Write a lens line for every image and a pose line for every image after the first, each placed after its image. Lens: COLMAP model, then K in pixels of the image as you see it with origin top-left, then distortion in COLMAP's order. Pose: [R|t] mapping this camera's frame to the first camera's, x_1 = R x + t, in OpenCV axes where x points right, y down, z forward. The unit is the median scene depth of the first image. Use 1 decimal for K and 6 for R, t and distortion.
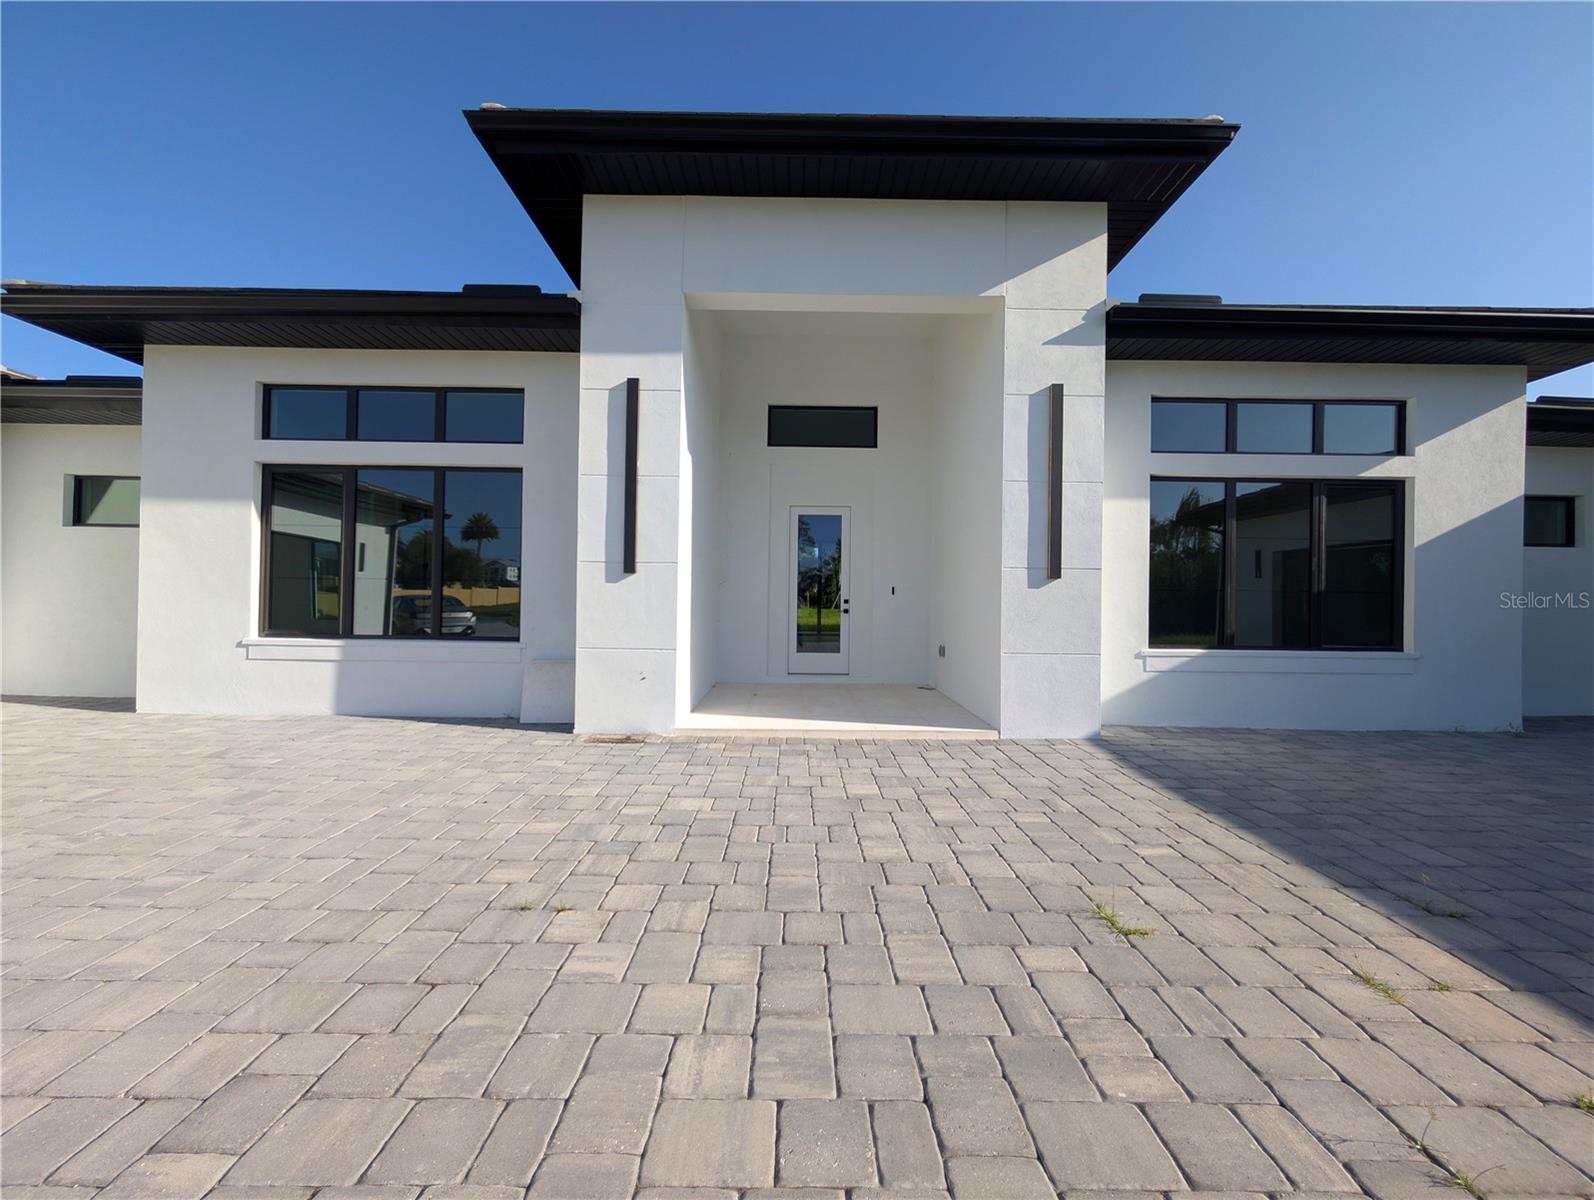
lens RADIAL K [[625.8, 0, 790.0], [0, 625.8, 598.5], [0, 0, 1]] dist [0.000072, 0.000006]
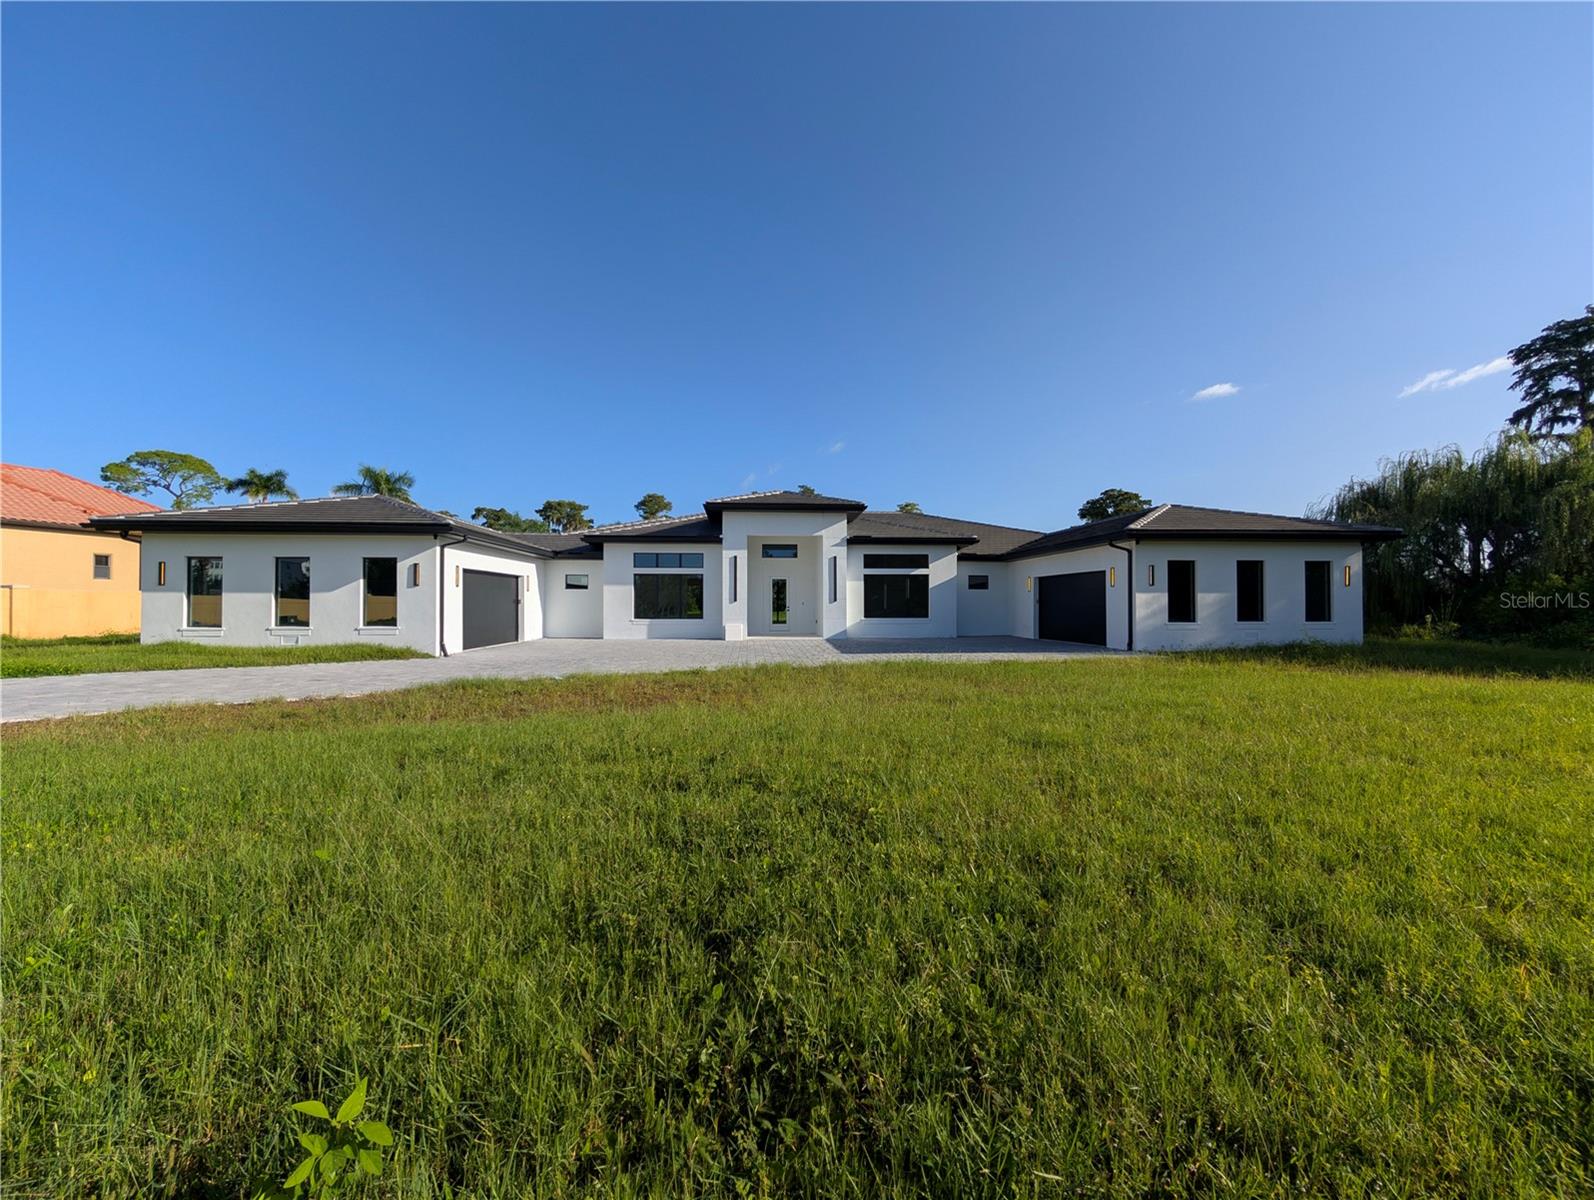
lens RADIAL K [[602.3, 0, 797.0], [0, 602.3, 600.0], [0, 0, 1]] dist [0.000823, 0.000134]
pose [[0.996884, -0.013621, 0.077698, -0.139497], [0.014427, 0.999848, -0.009816, -0.003373], [-0.077552, 0.010906, 0.996929, -2.805384]]
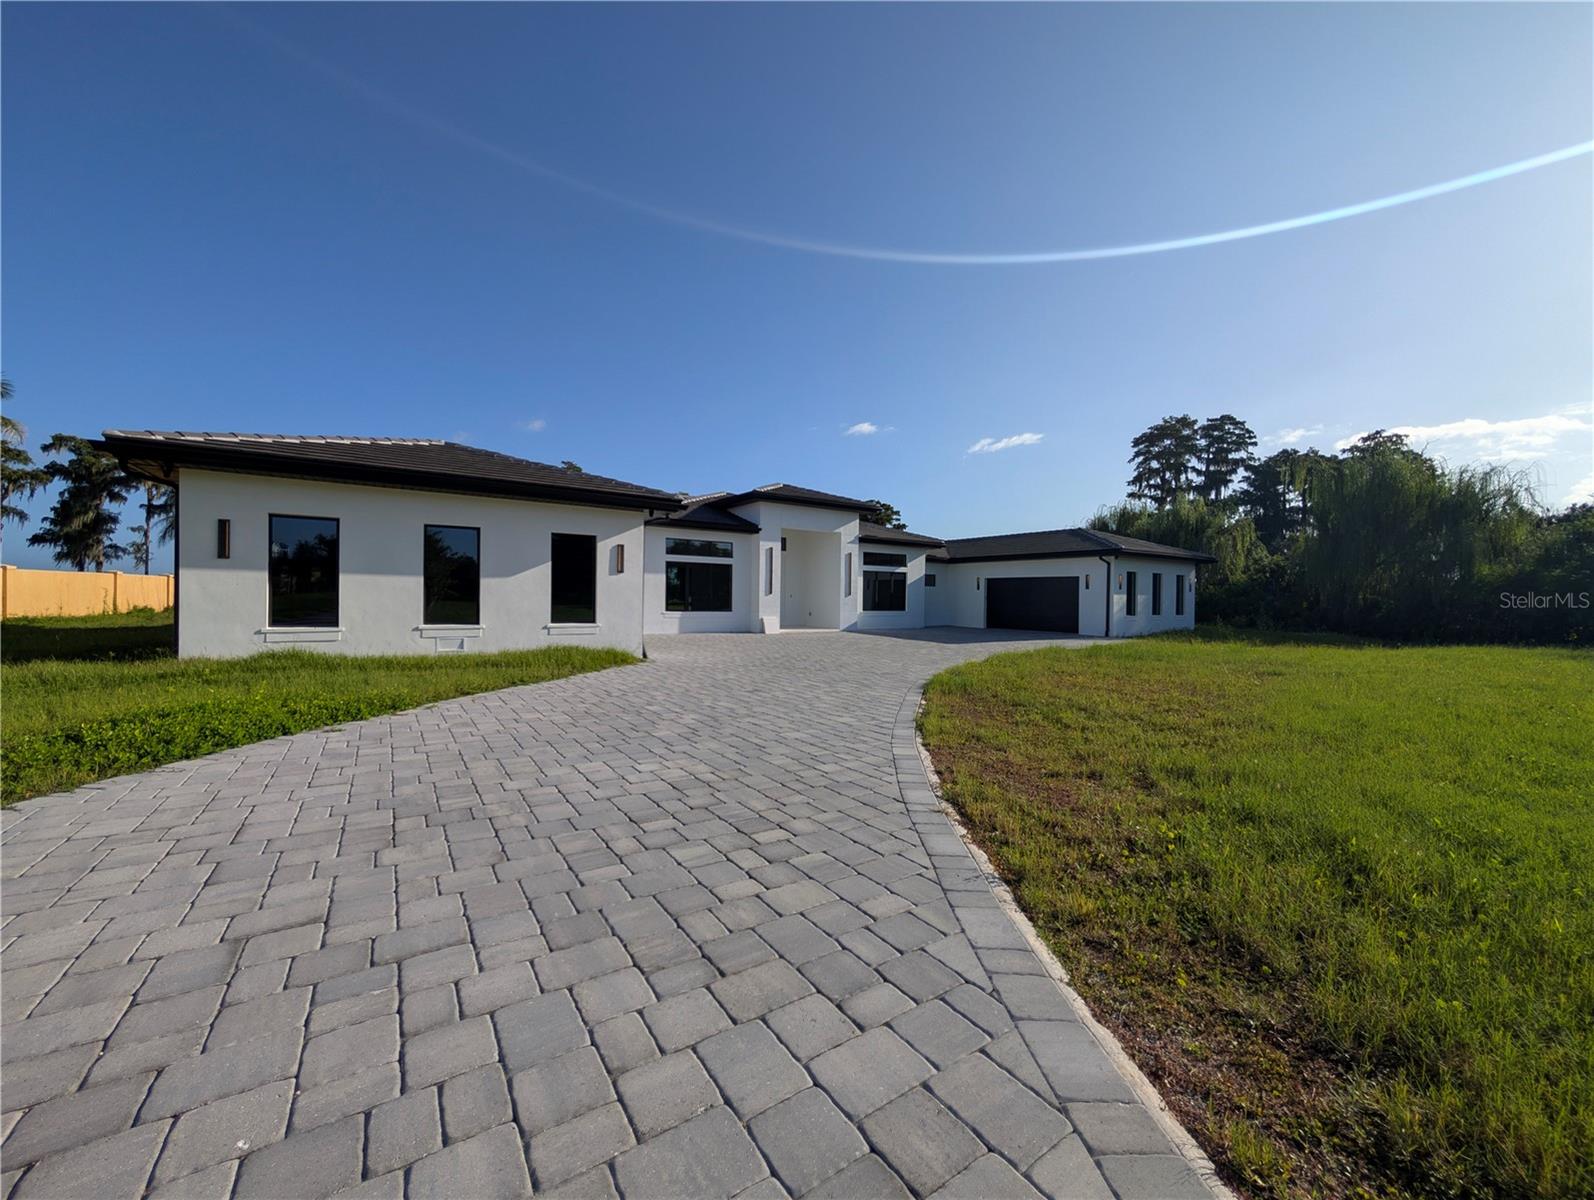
lens RADIAL K [[602.3, 0, 797.0], [0, 602.3, 600.0], [0, 0, 1]] dist [0.000823, 0.000134]
pose [[0.828355, -0.003726, 0.560192, -2.125124], [-0.003944, 0.999914, 0.012483, -0.045382], [-0.560190, -0.012549, 0.828269, -2.185567]]
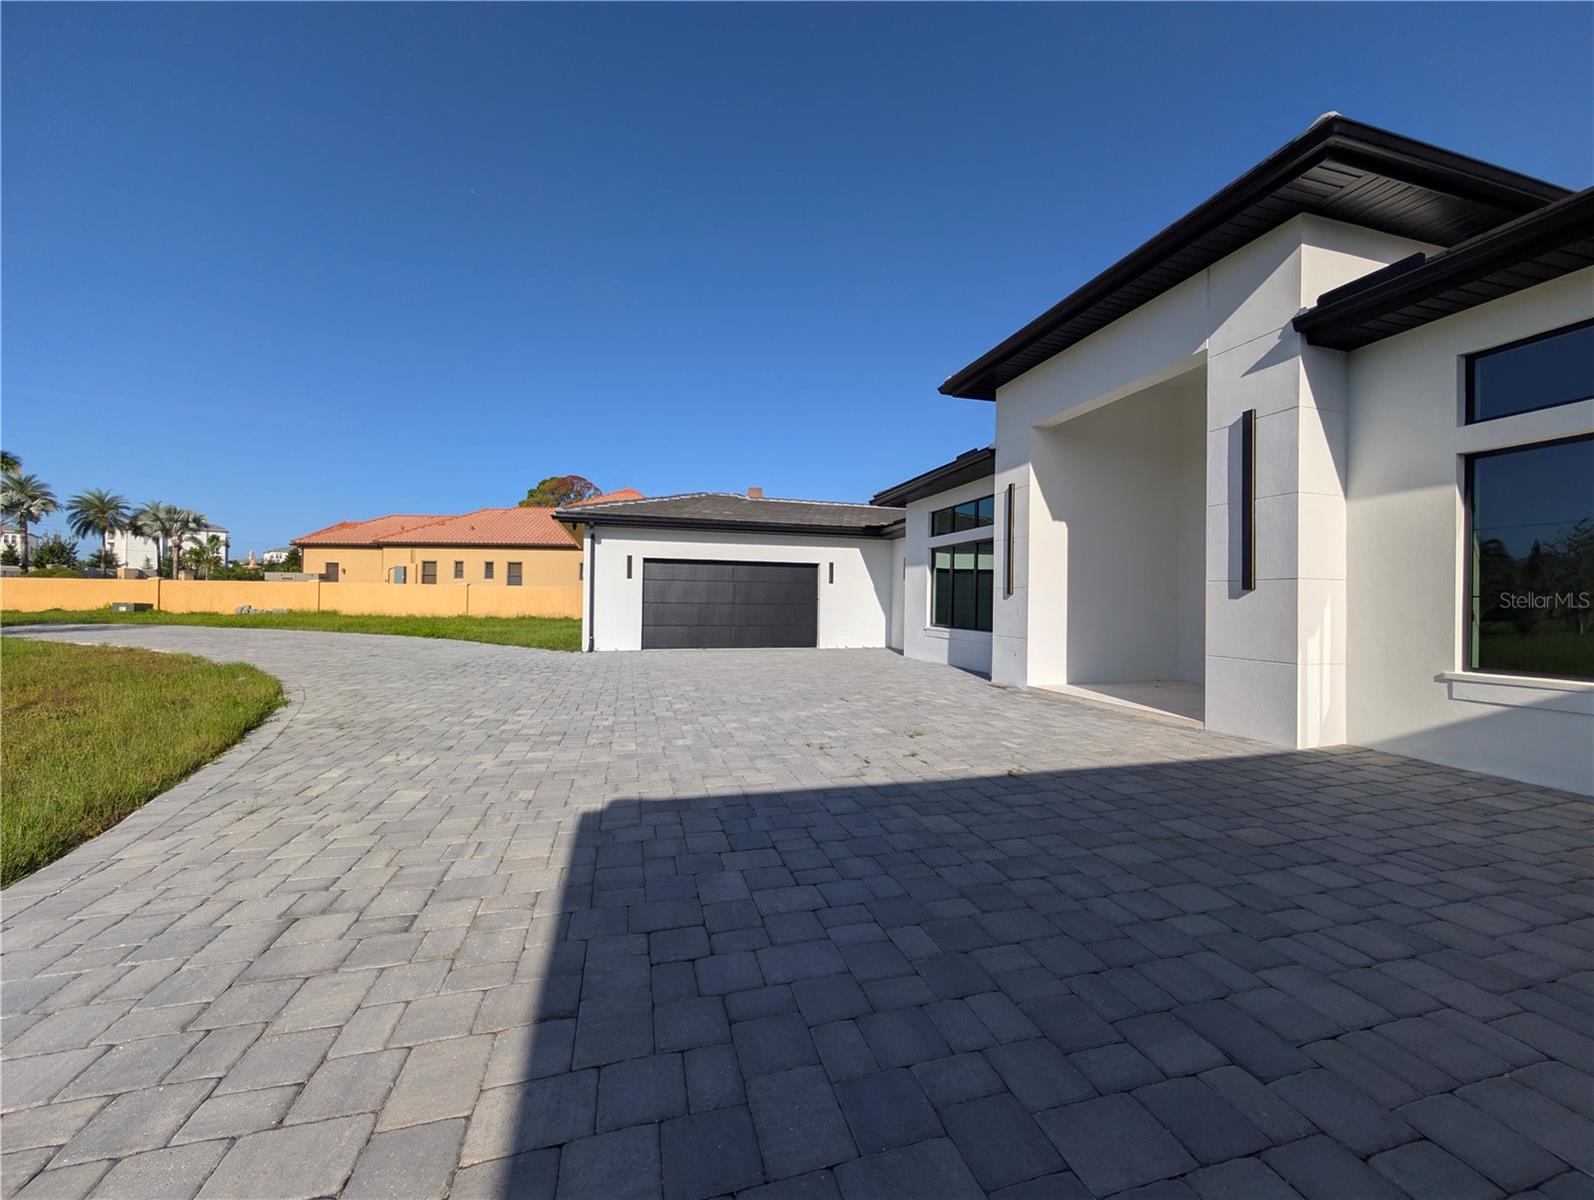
lens RADIAL K [[602.3, 0, 797.0], [0, 602.3, 600.0], [0, 0, 1]] dist [0.000823, 0.000134]
pose [[0.266758, -0.015805, -0.963634, 1.107524], [-0.014993, 0.999676, -0.020547, 0.019095], [0.963647, 0.019929, 0.266434, -0.027379]]
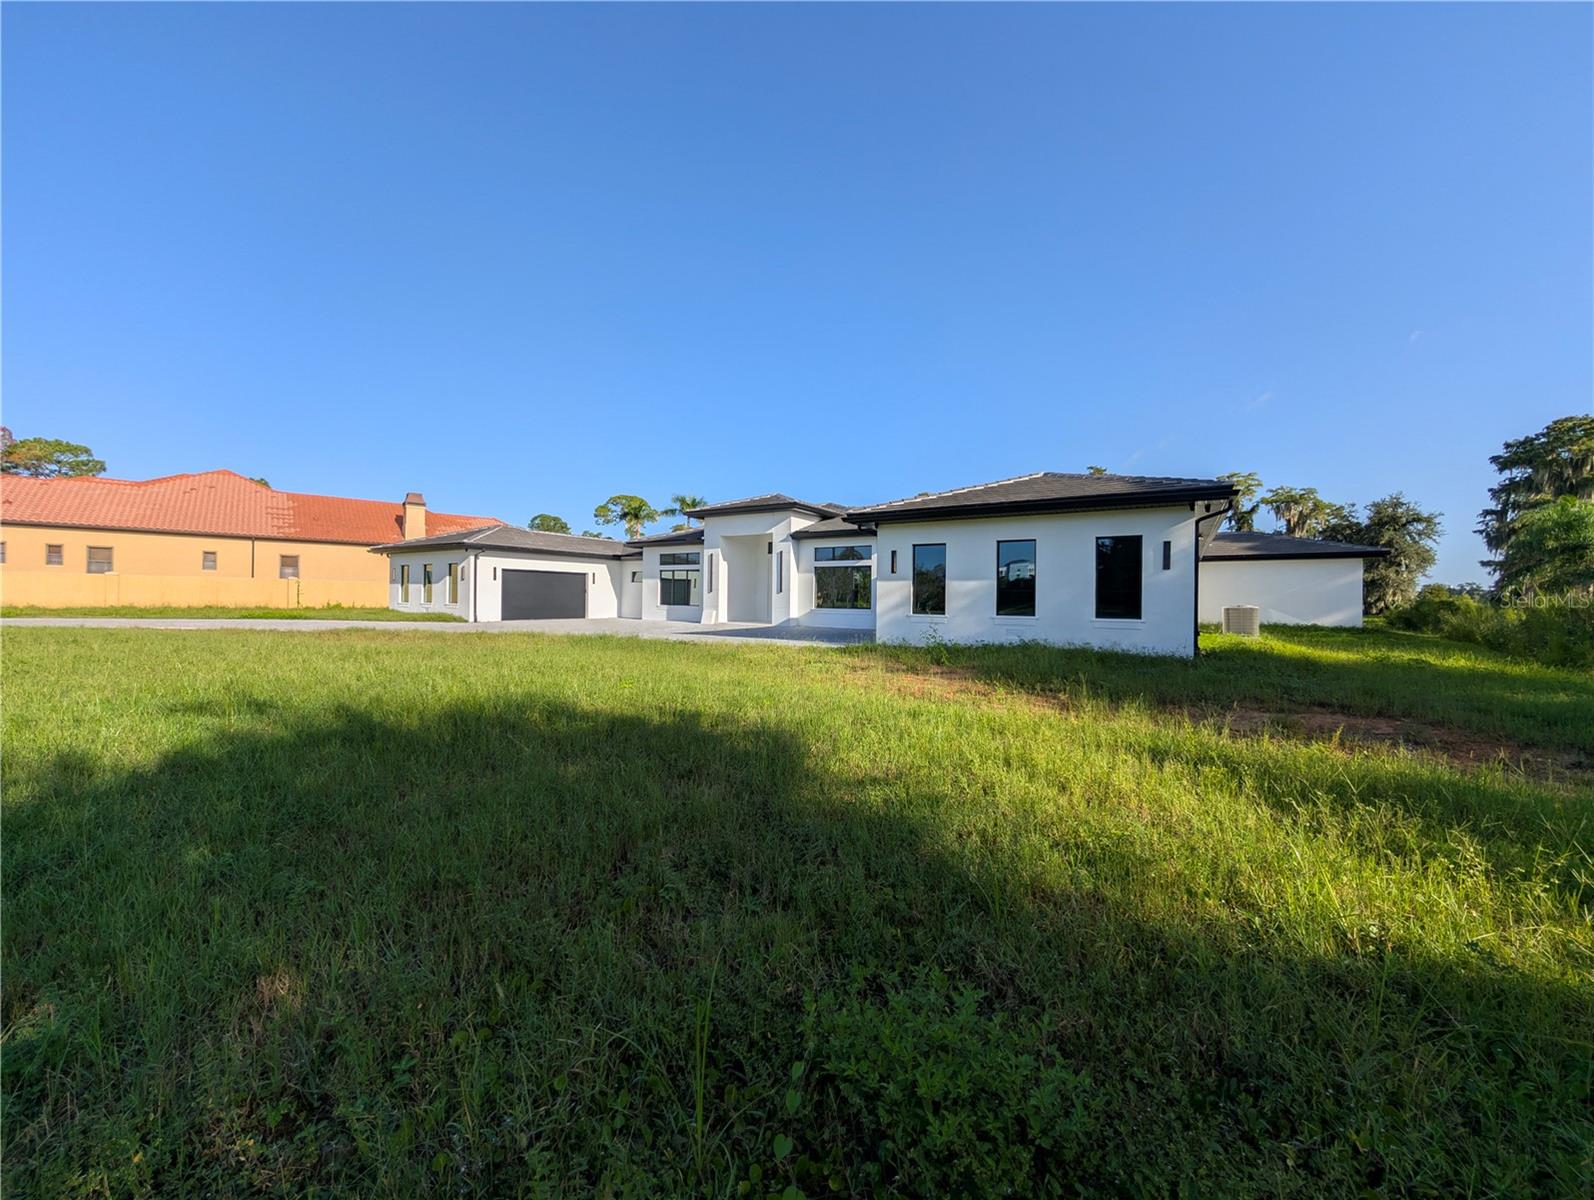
lens RADIAL K [[602.3, 0, 797.0], [0, 602.3, 600.0], [0, 0, 1]] dist [0.000823, 0.000134]
pose [[0.849689, -0.002303, -0.527279, 2.648012], [-0.002651, 0.999959, -0.008640, 0.061407], [0.527277, 0.008739, 0.849648, -2.535688]]
